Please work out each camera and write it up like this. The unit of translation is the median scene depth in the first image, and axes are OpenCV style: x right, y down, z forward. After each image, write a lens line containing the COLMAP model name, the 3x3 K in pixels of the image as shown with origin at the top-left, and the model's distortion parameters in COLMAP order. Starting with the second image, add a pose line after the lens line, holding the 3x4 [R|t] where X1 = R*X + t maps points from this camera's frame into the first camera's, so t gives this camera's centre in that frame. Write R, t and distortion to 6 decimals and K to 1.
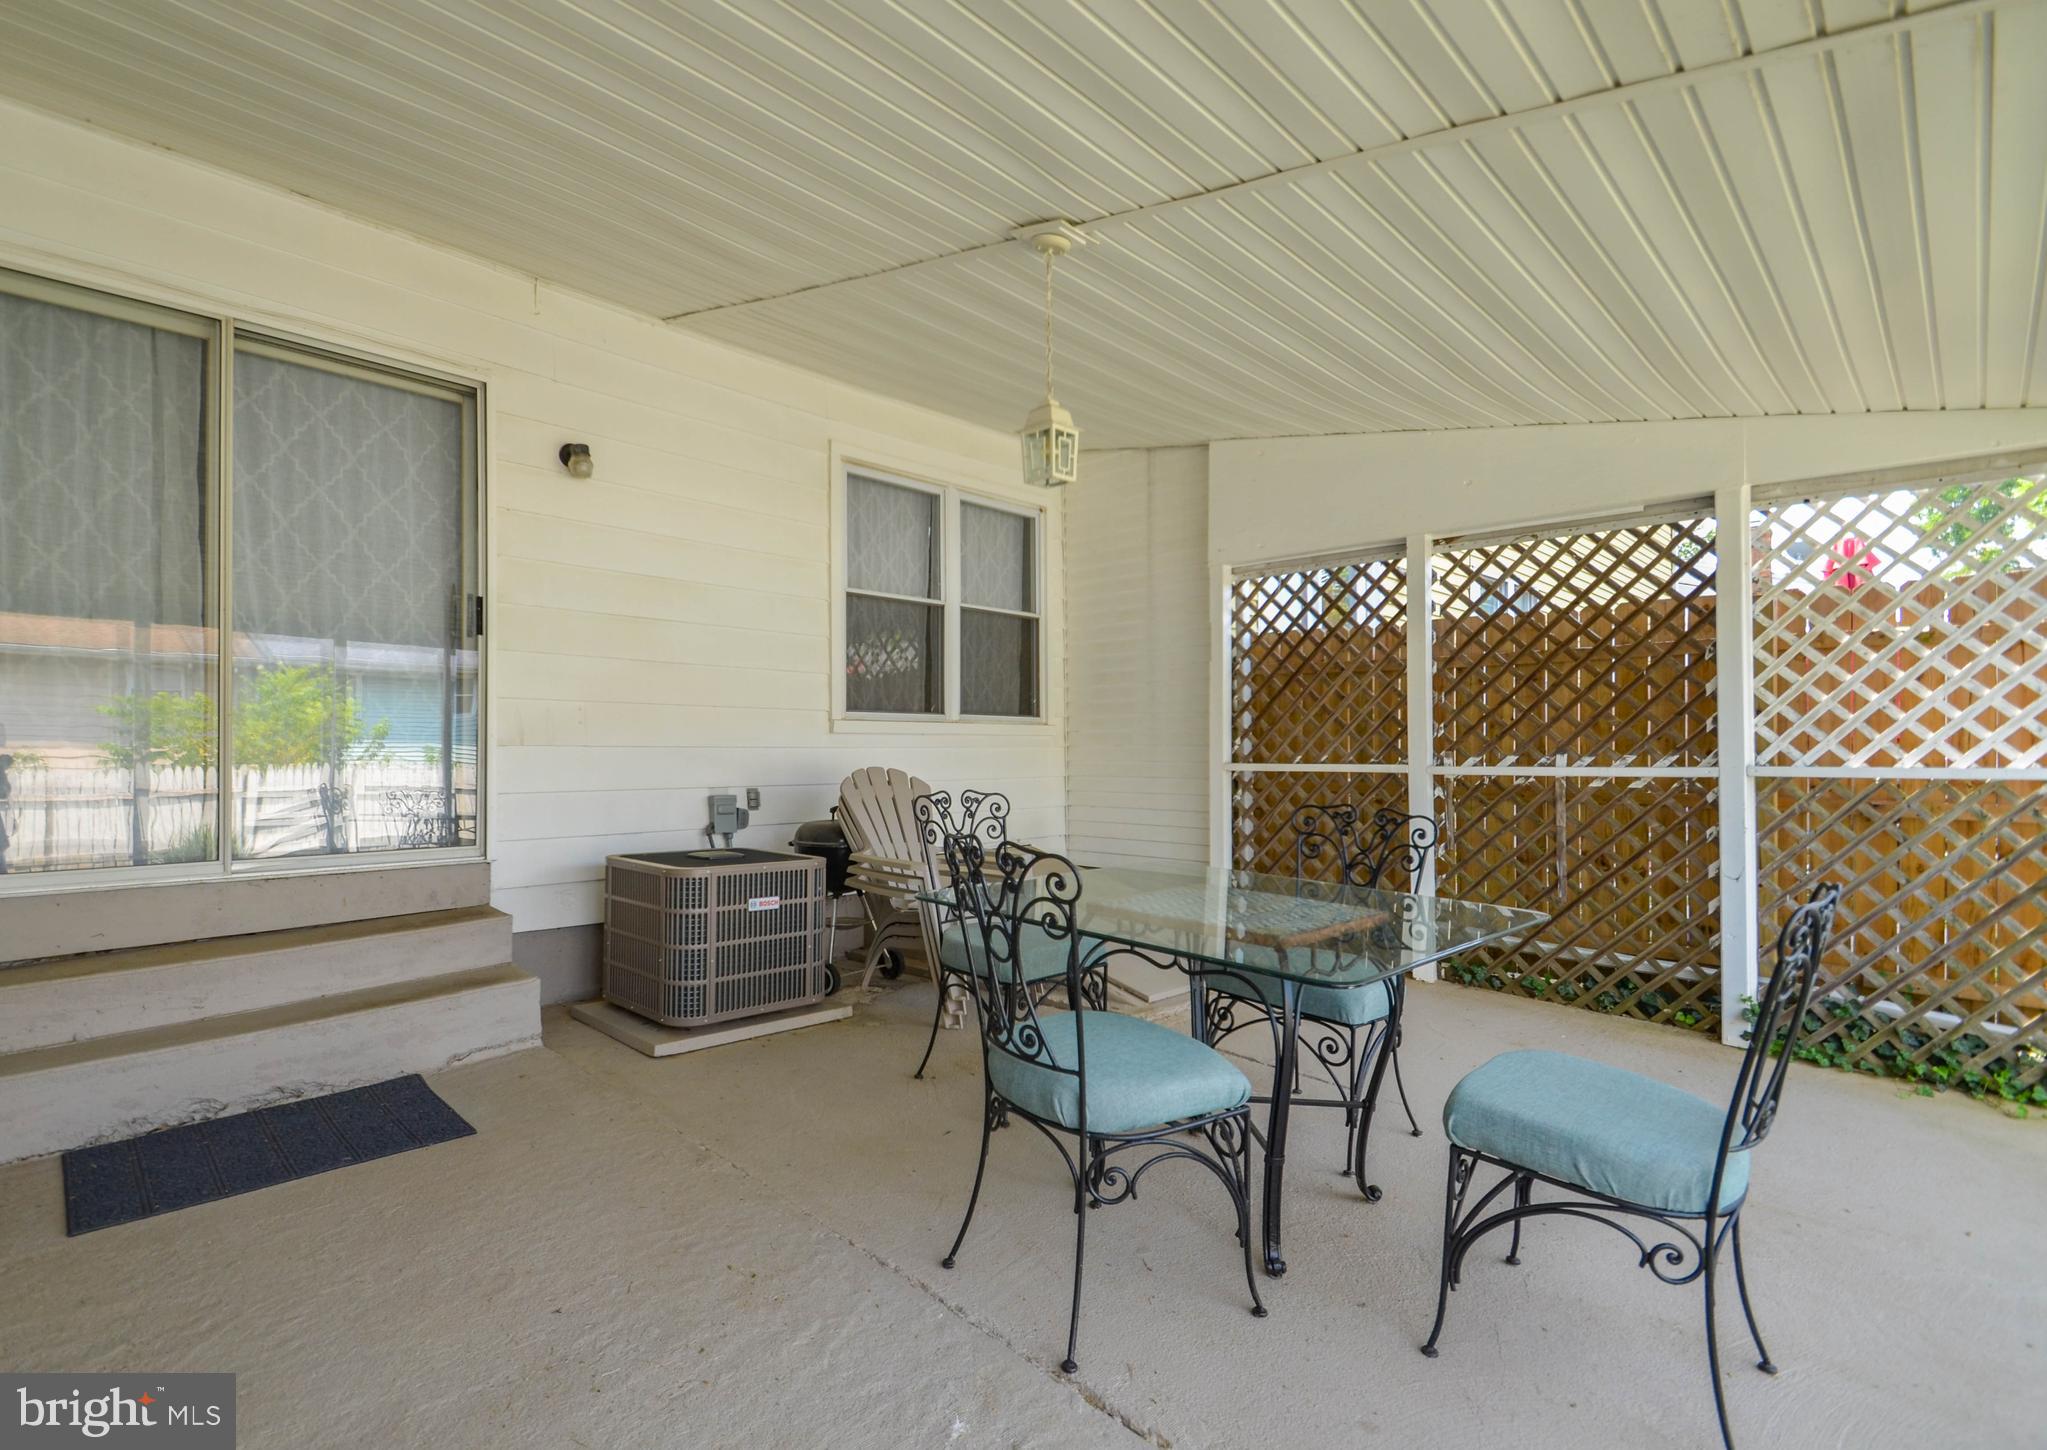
lens RADIAL K [[971.4, 0, 1018.8], [0, 971.4, 720.4], [0, 0, 1]] dist [0.002338, 0.000175]
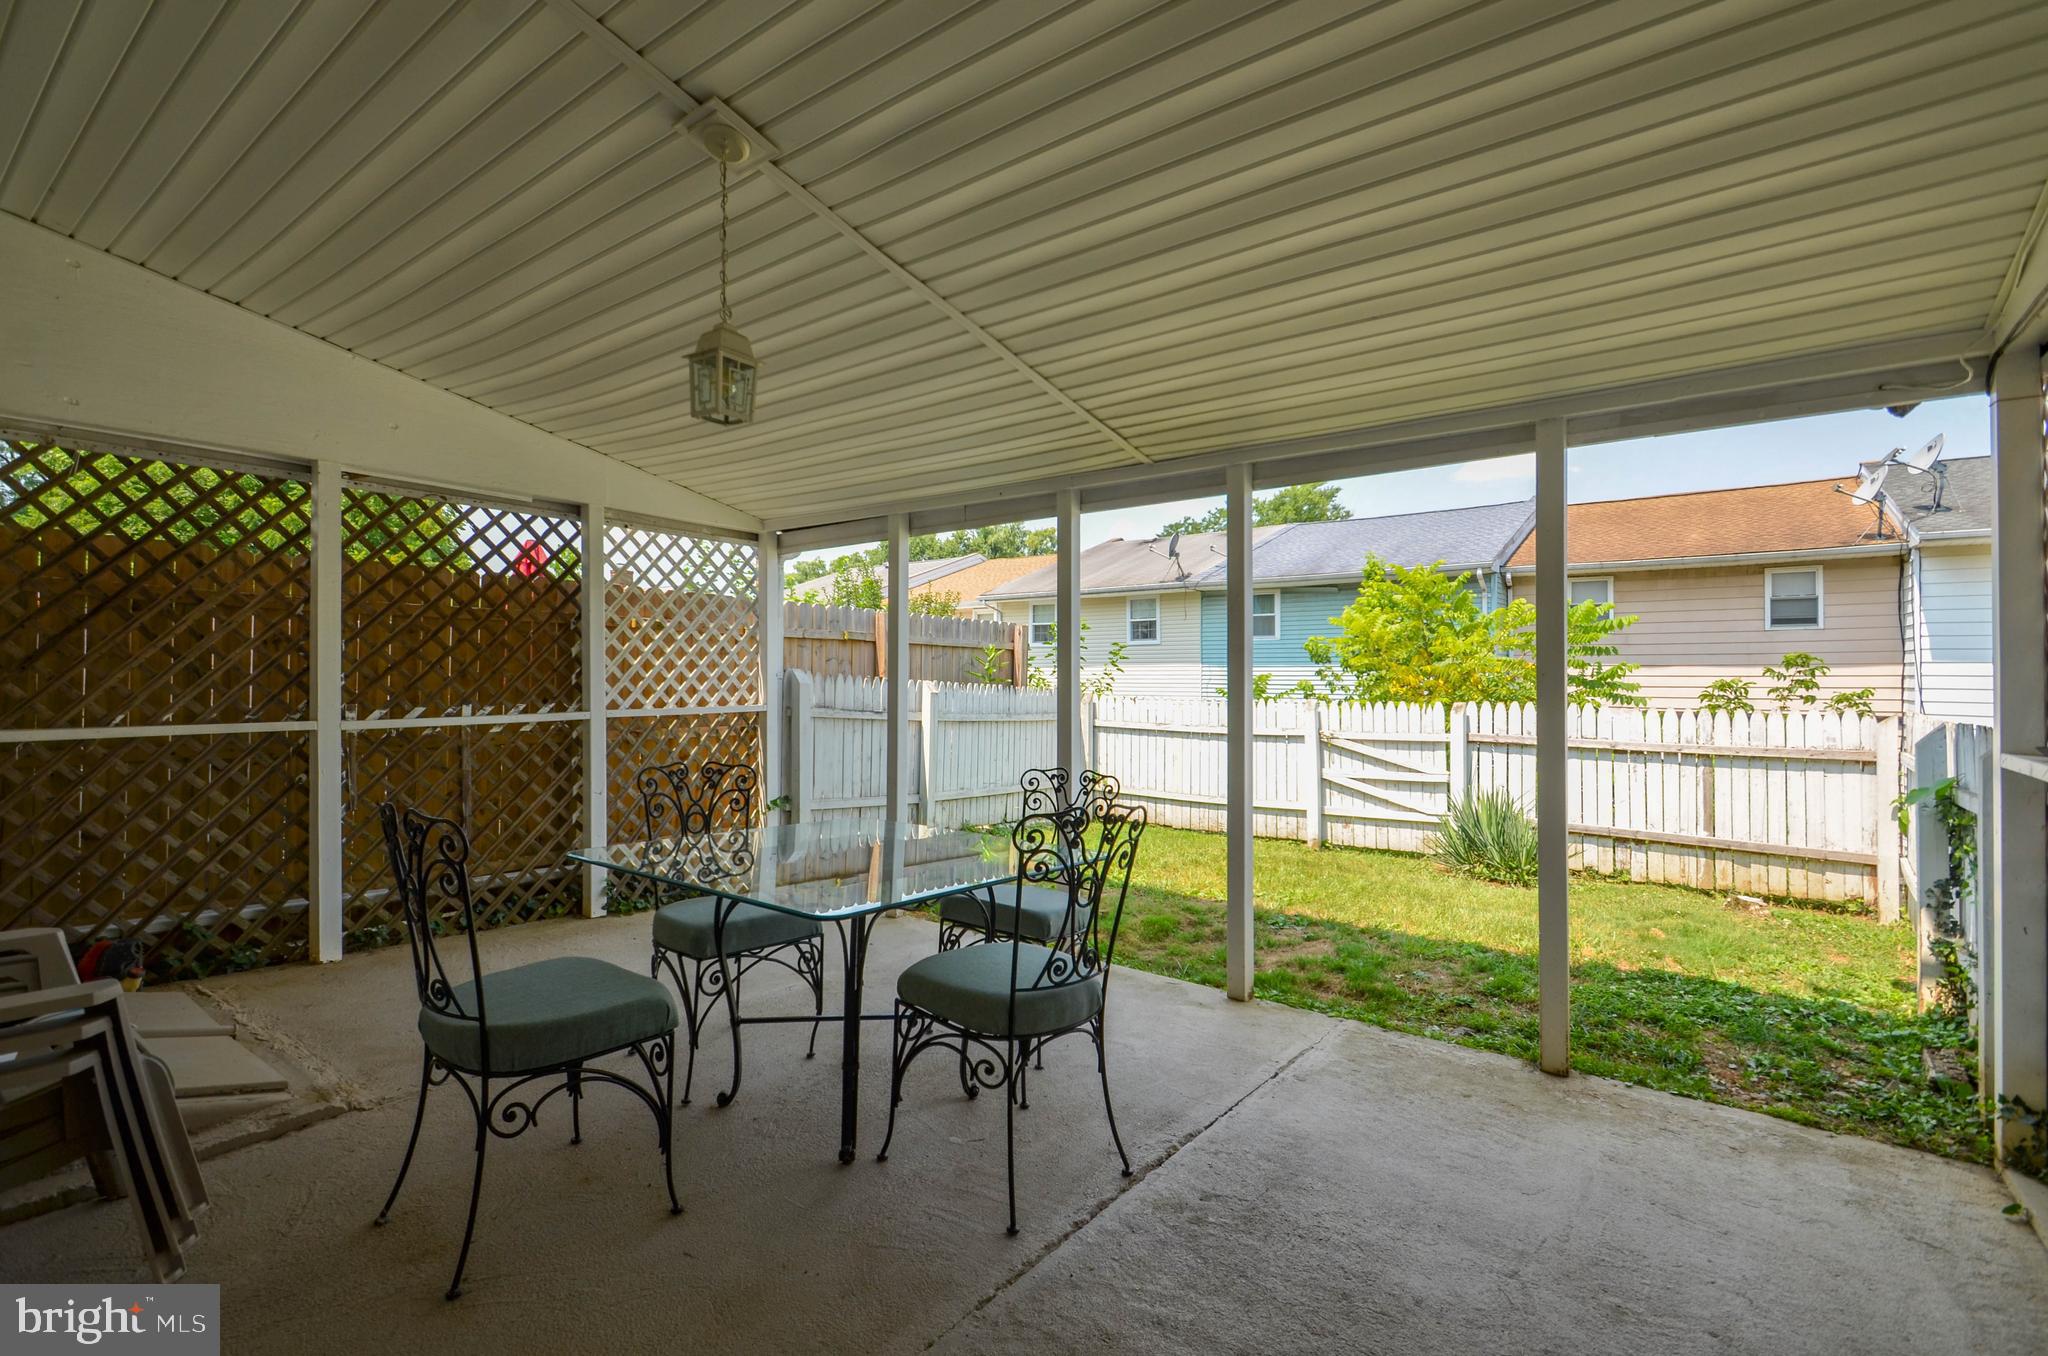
lens RADIAL K [[913.8, 0, 1018.4], [0, 913.8, 686.7], [0, 0, 1]] dist [0.008456, -0.006515]
pose [[-0.149387, 0.003122, 0.988774, -0.558145], [-0.015624, 0.999863, -0.005517, 0.010759], [-0.988655, -0.016273, -0.149318, 0.547215]]
